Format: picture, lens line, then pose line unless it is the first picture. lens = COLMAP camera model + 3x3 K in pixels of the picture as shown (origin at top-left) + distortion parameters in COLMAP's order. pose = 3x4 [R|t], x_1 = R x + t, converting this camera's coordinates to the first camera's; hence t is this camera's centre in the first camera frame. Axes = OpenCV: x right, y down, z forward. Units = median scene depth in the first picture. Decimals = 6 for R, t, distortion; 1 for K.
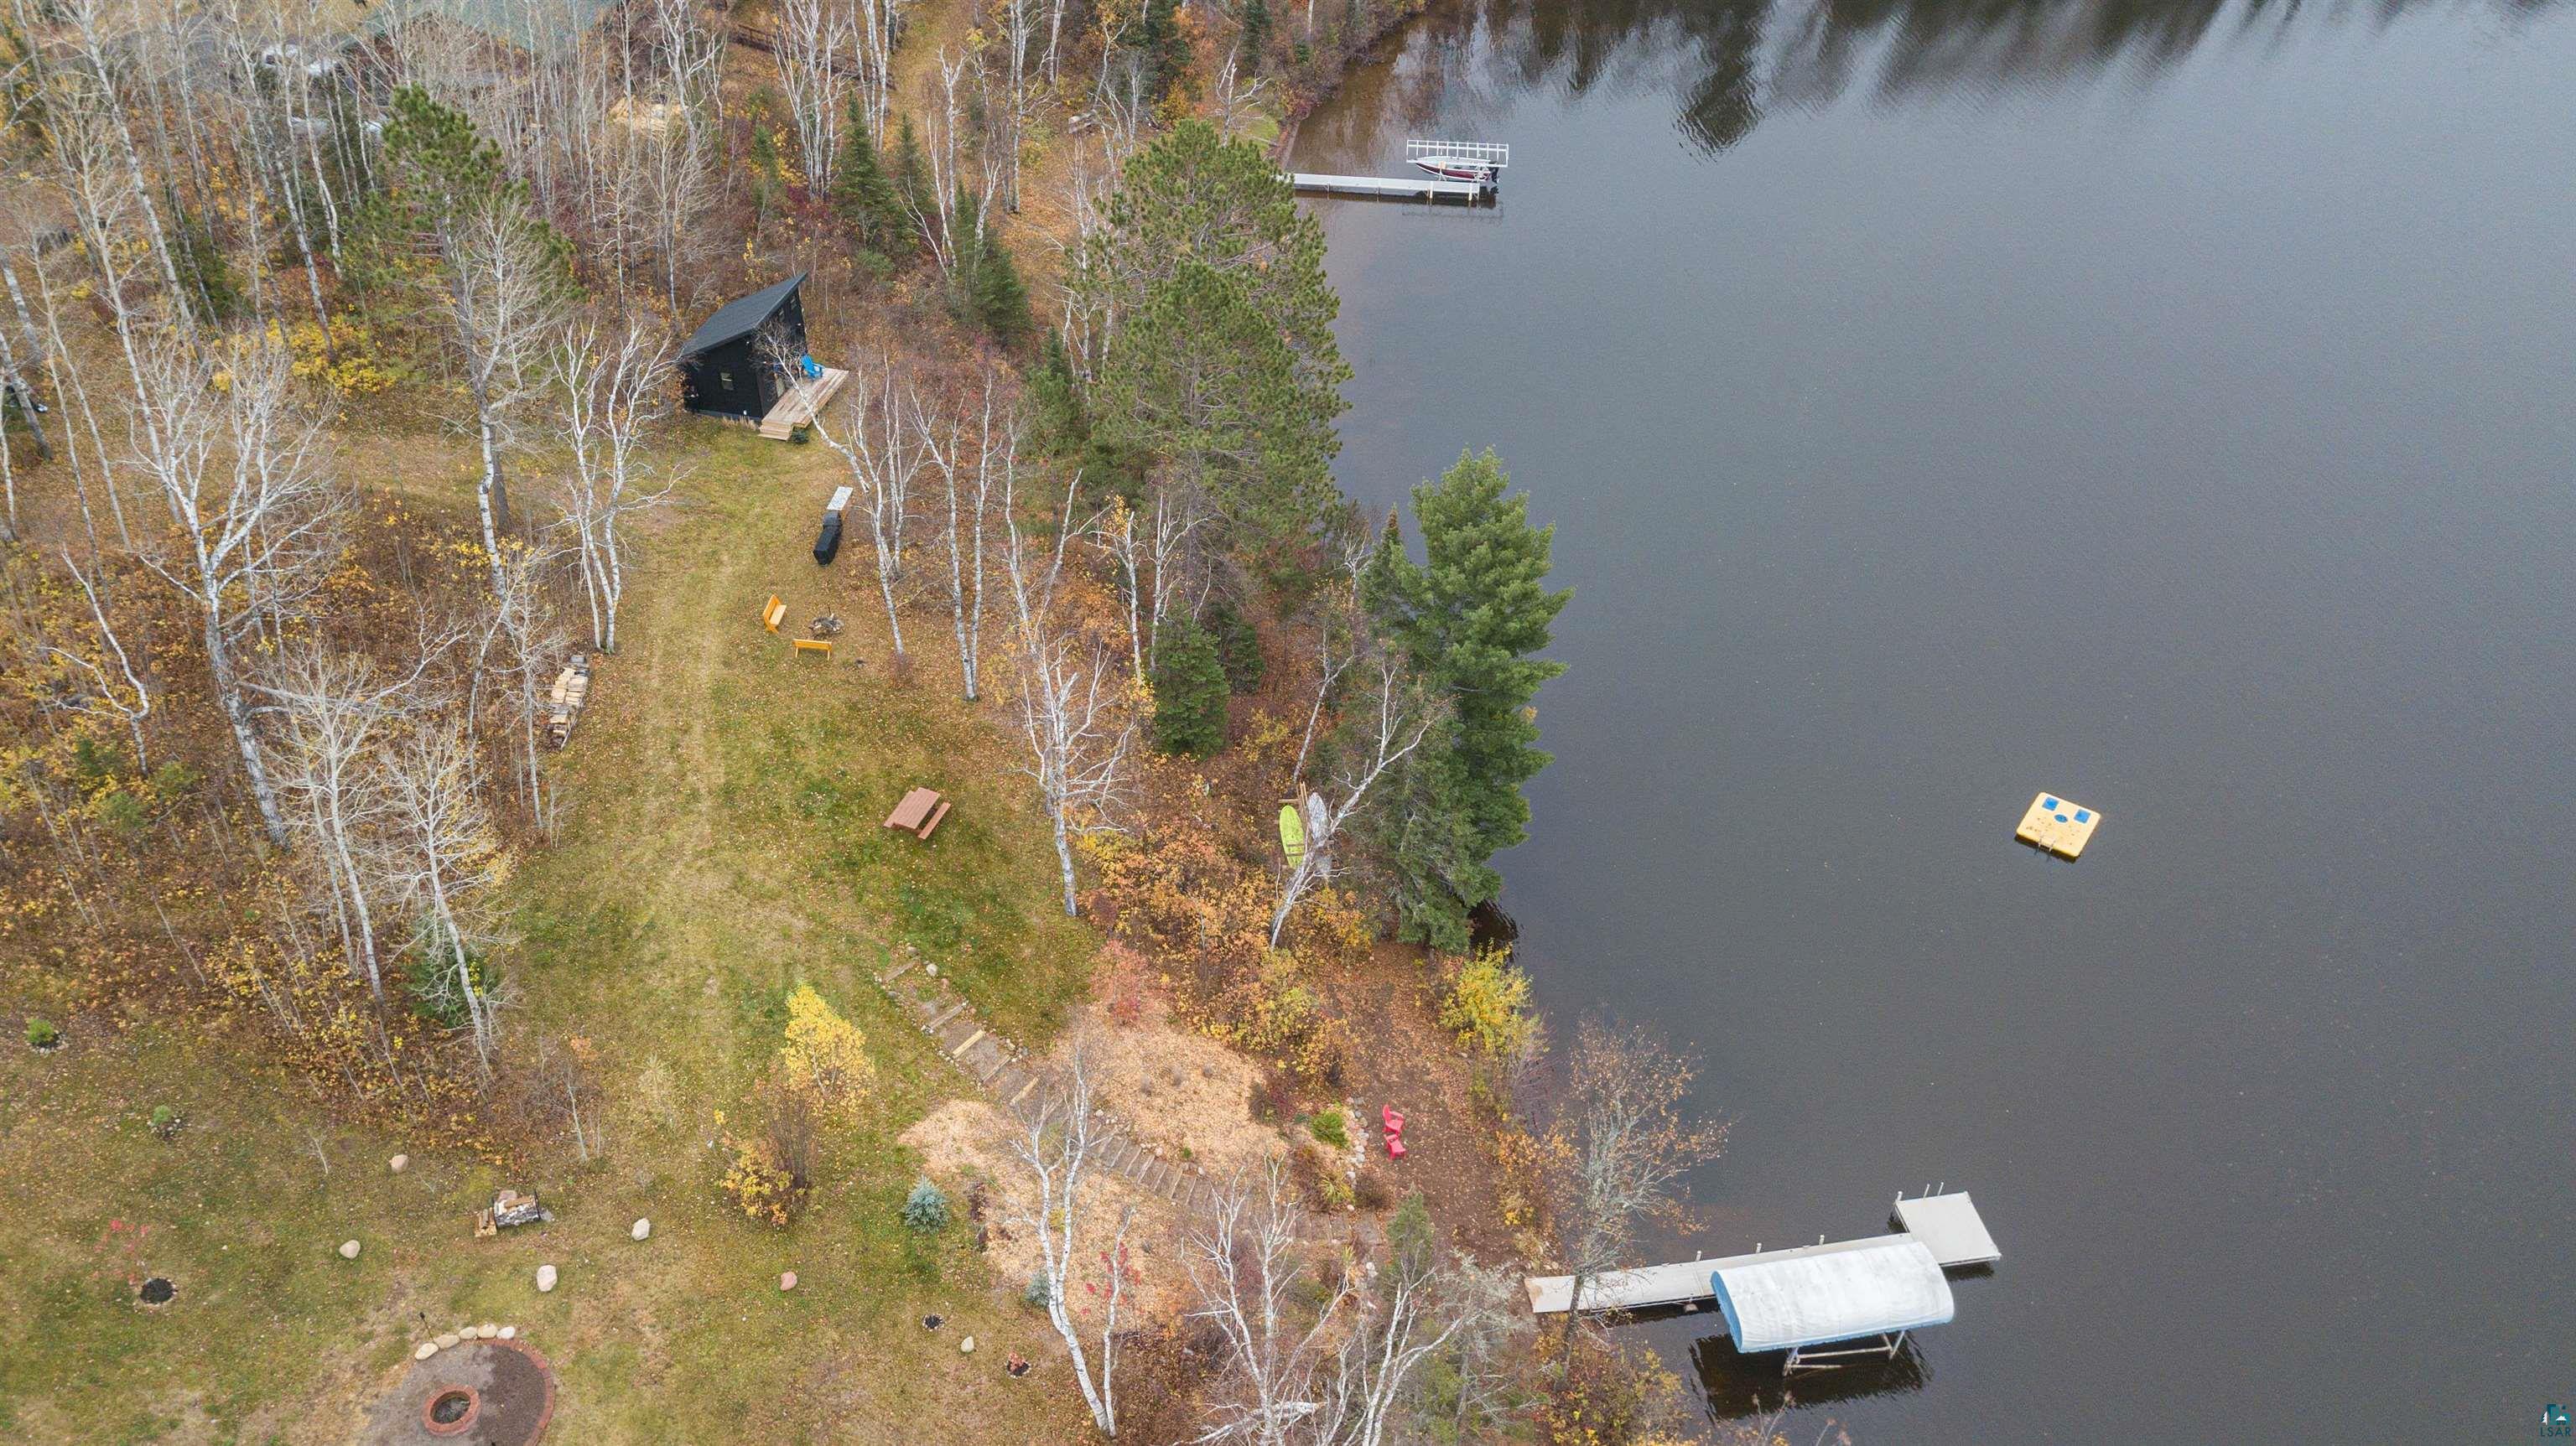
lens RADIAL K [[1955.1, 0, 1288.0], [0, 1955.1, 723.0], [0, 0, 1]] dist [0.045861, 0.003326]
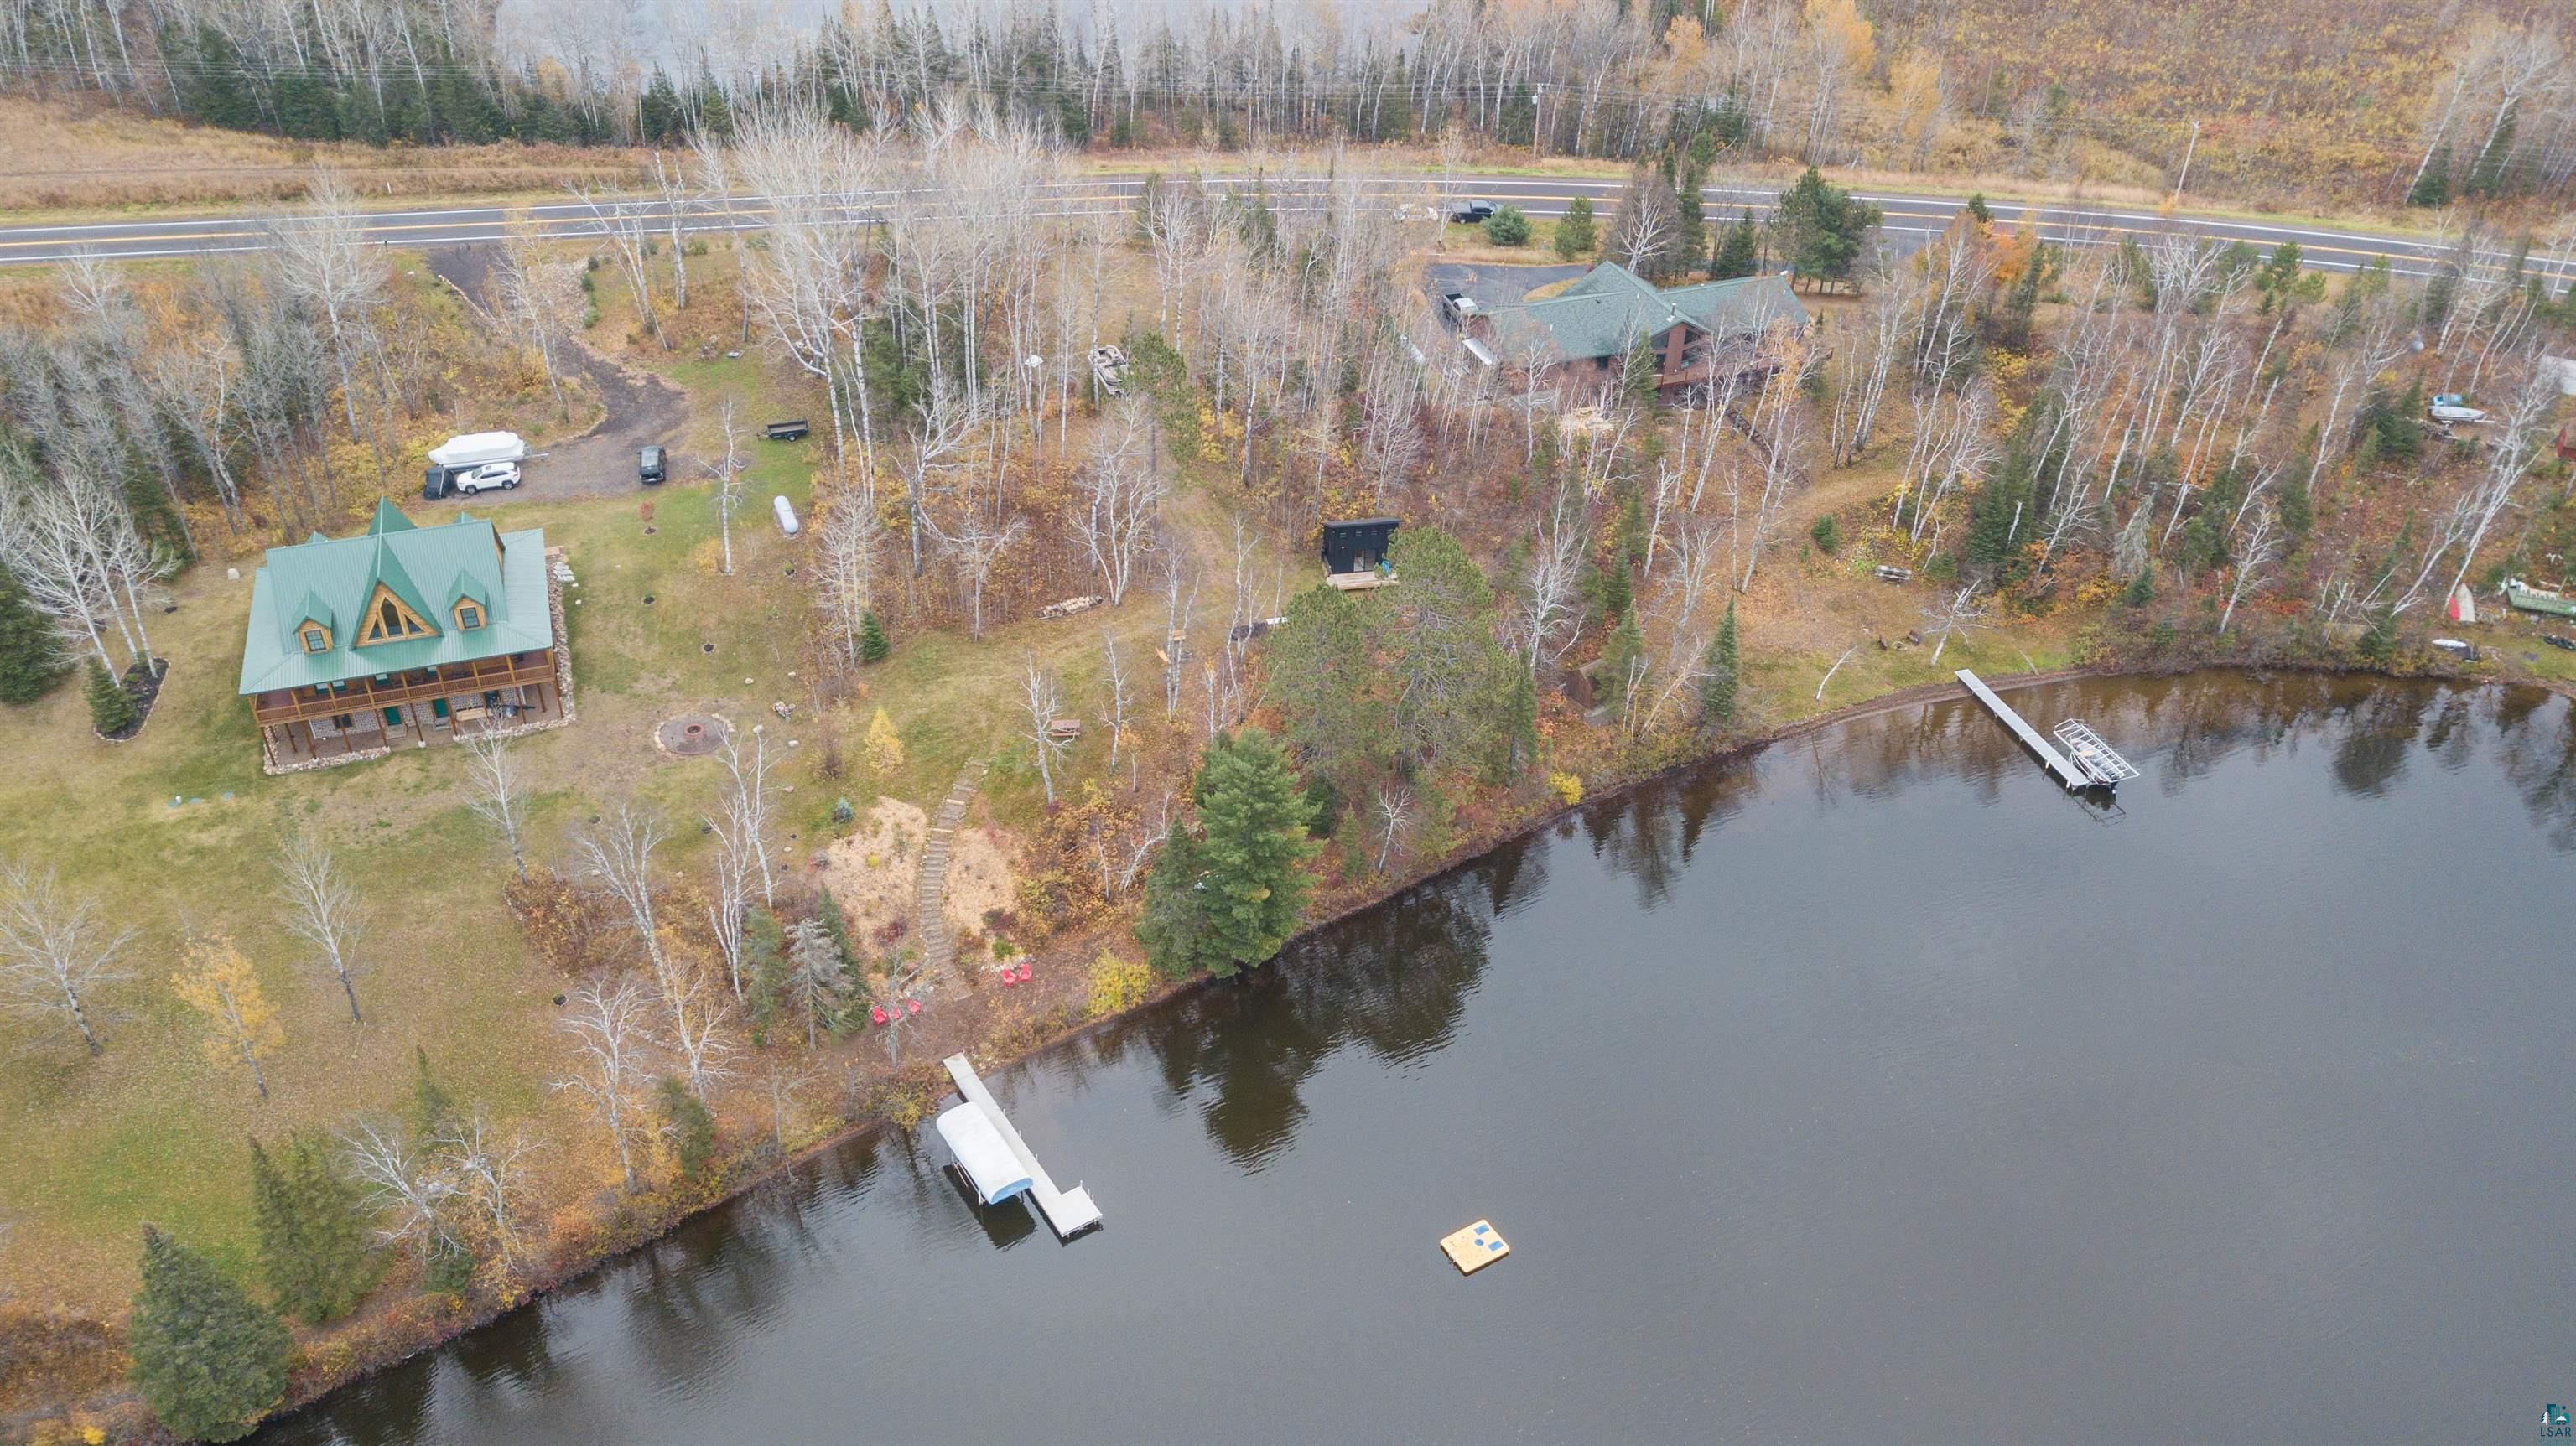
lens RADIAL K [[1955.1, 0, 1288.0], [0, 1955.1, 723.0], [0, 0, 1]] dist [0.045861, 0.003326]
pose [[0.416417, 0.518026, -0.747159, 1.467157], [-0.587098, 0.780698, 0.214070, -0.544737], [0.694199, 0.349513, 0.629228, -0.089714]]
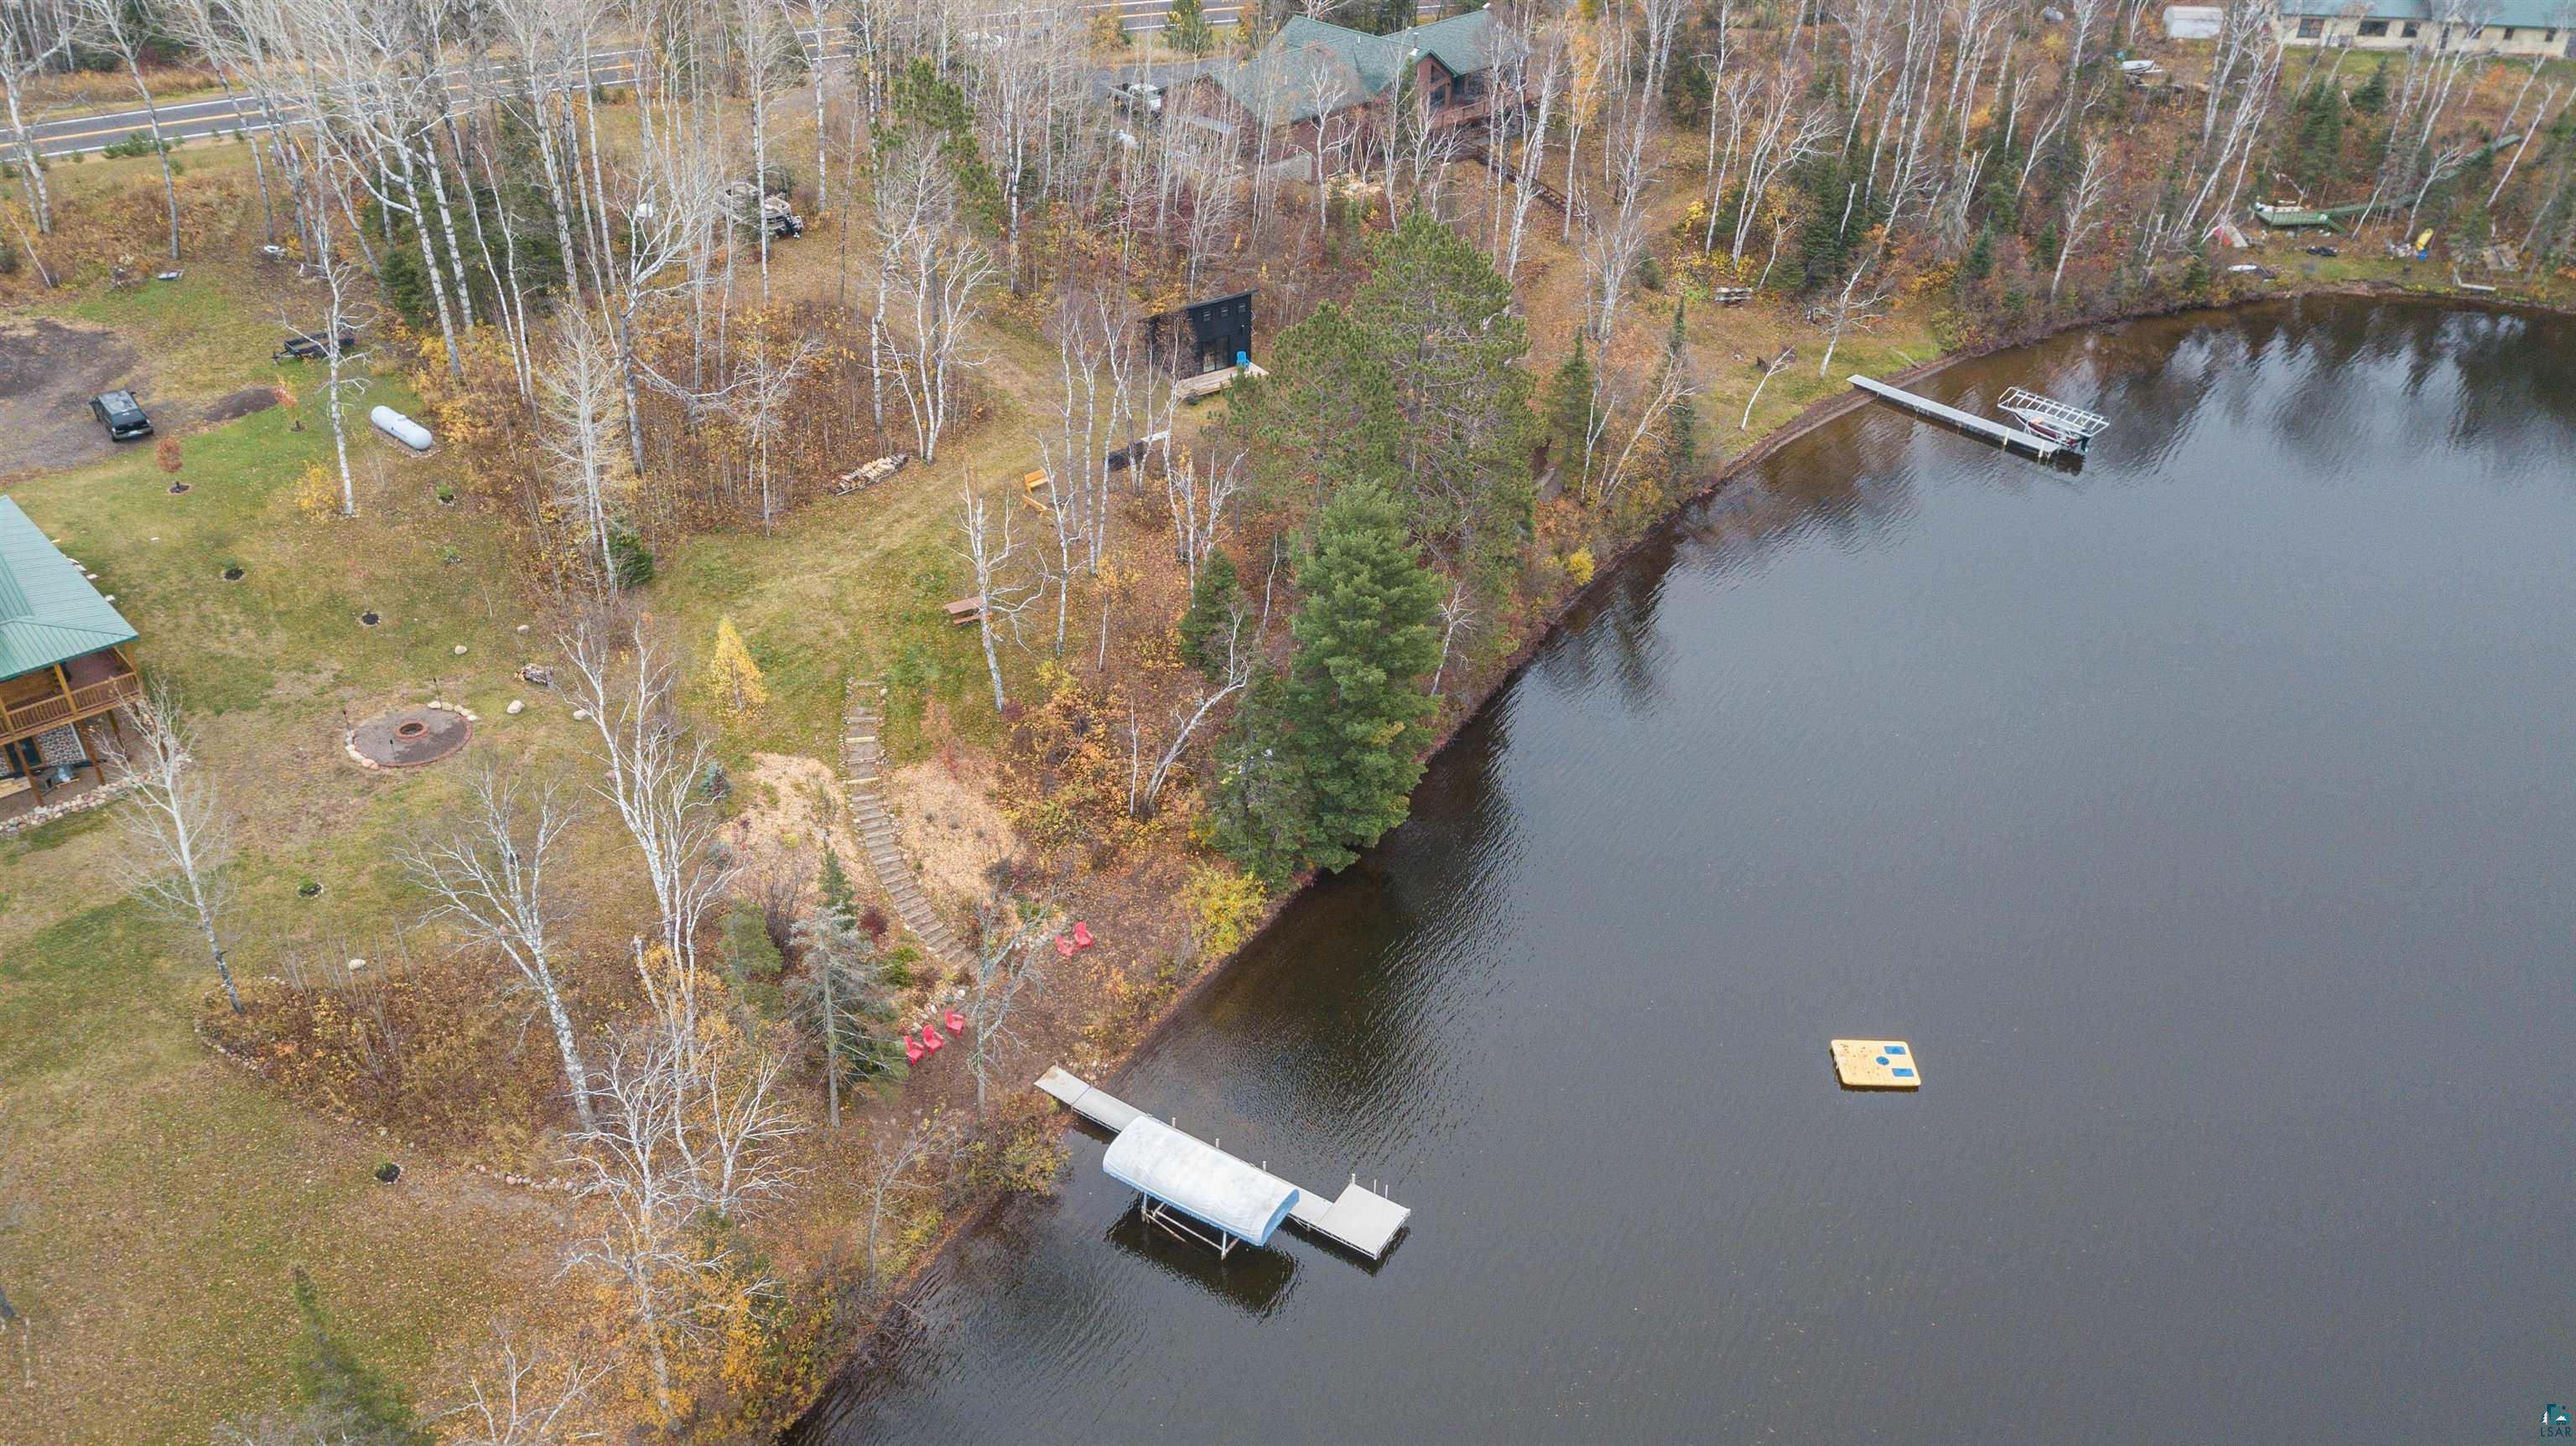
lens RADIAL K [[1955.1, 0, 1288.0], [0, 1955.1, 723.0], [0, 0, 1]] dist [0.045861, 0.003326]
pose [[0.749916, 0.355043, -0.558185, 0.824247], [-0.418226, 0.908206, 0.015796, 0.003646], [0.512555, 0.221601, 0.829566, -0.003480]]
